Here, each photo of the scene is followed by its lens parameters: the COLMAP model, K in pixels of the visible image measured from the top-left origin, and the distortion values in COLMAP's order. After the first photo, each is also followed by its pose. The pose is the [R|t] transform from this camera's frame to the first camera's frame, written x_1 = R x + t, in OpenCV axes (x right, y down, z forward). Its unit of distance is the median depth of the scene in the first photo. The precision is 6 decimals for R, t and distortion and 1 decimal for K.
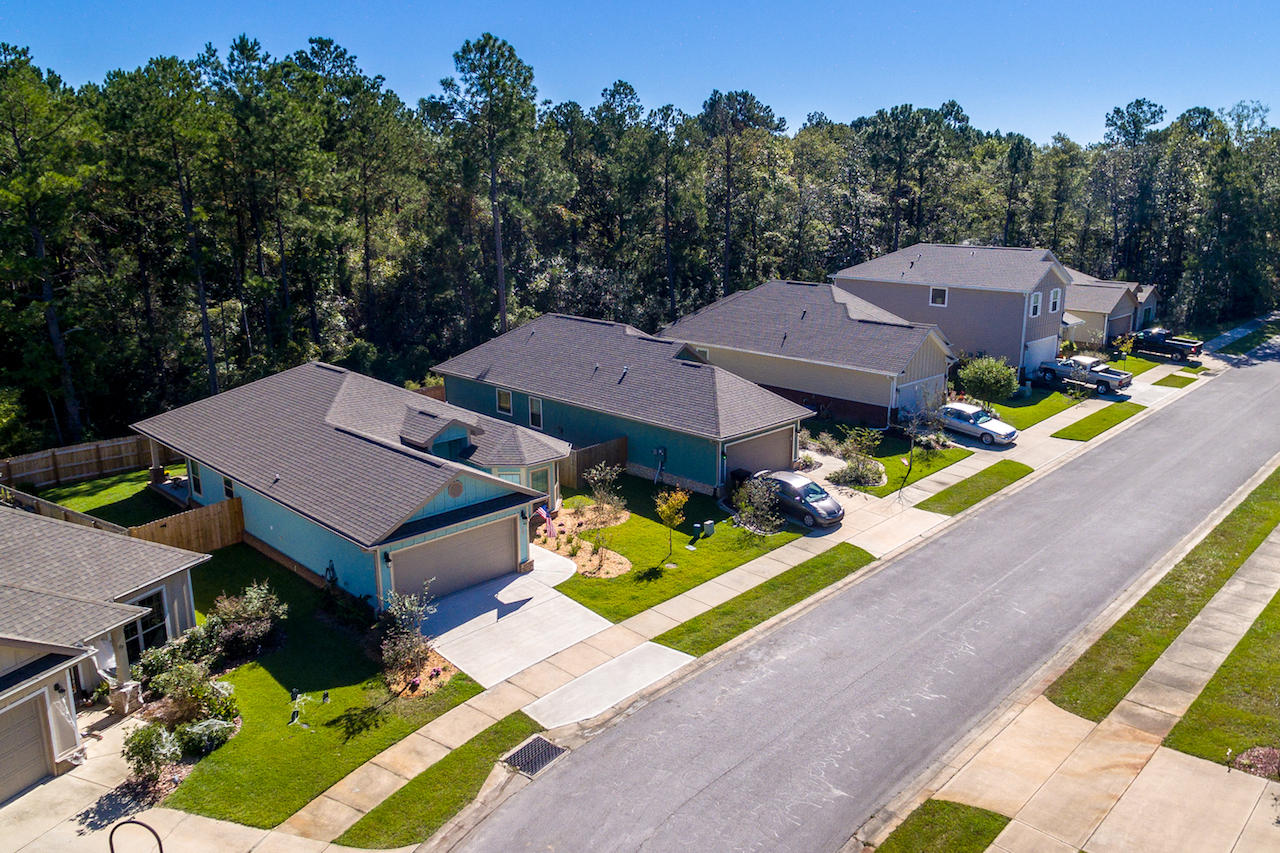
lens RADIAL K [[947.6, 0, 676.8], [0, 947.6, 423.2], [0, 0, 1]] dist [0.010078, -0.001644]
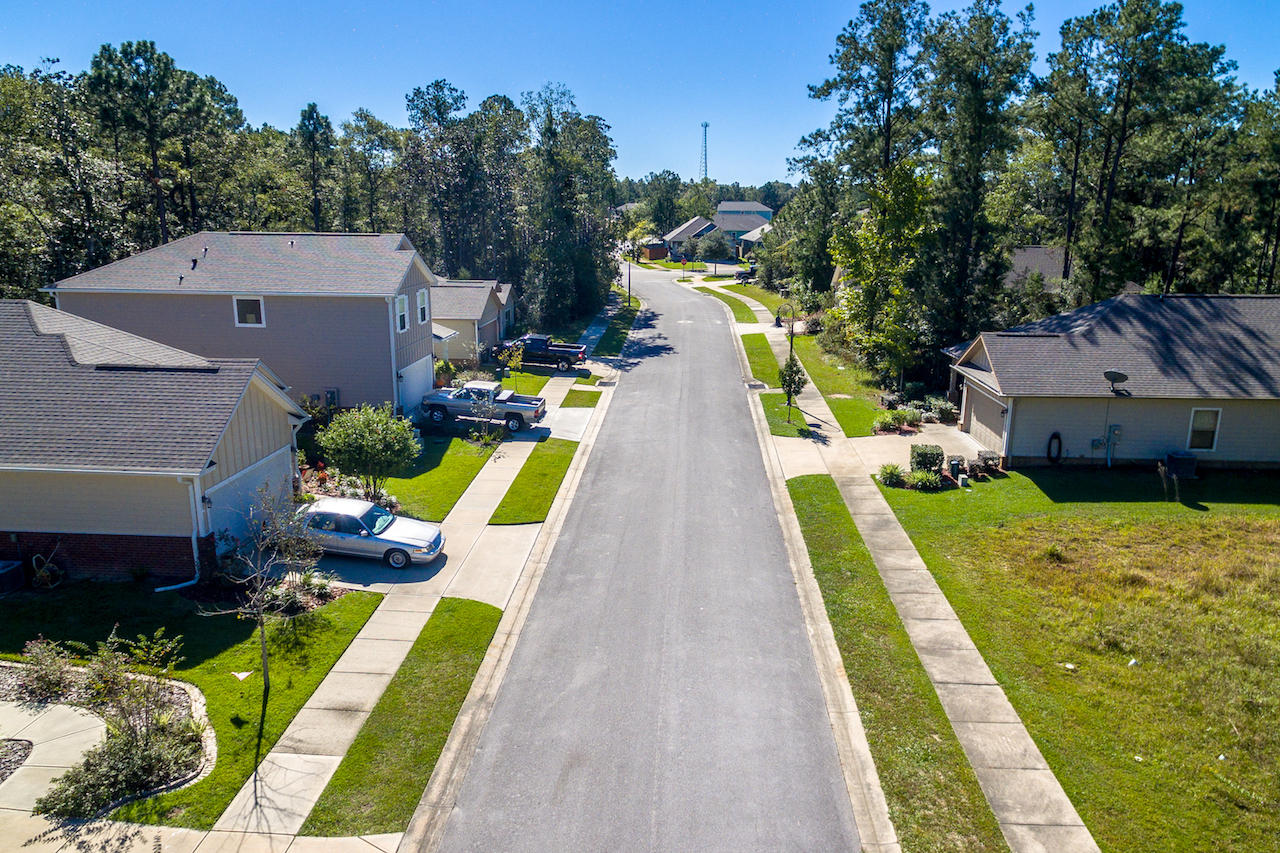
lens RADIAL K [[947.6, 0, 676.8], [0, 947.6, 423.2], [0, 0, 1]] dist [0.010078, -0.001644]
pose [[0.760716, -0.142020, 0.633357, 0.097440], [0.152176, 0.987596, 0.038677, -0.049302], [-0.630994, 0.066960, 0.772892, 0.400876]]
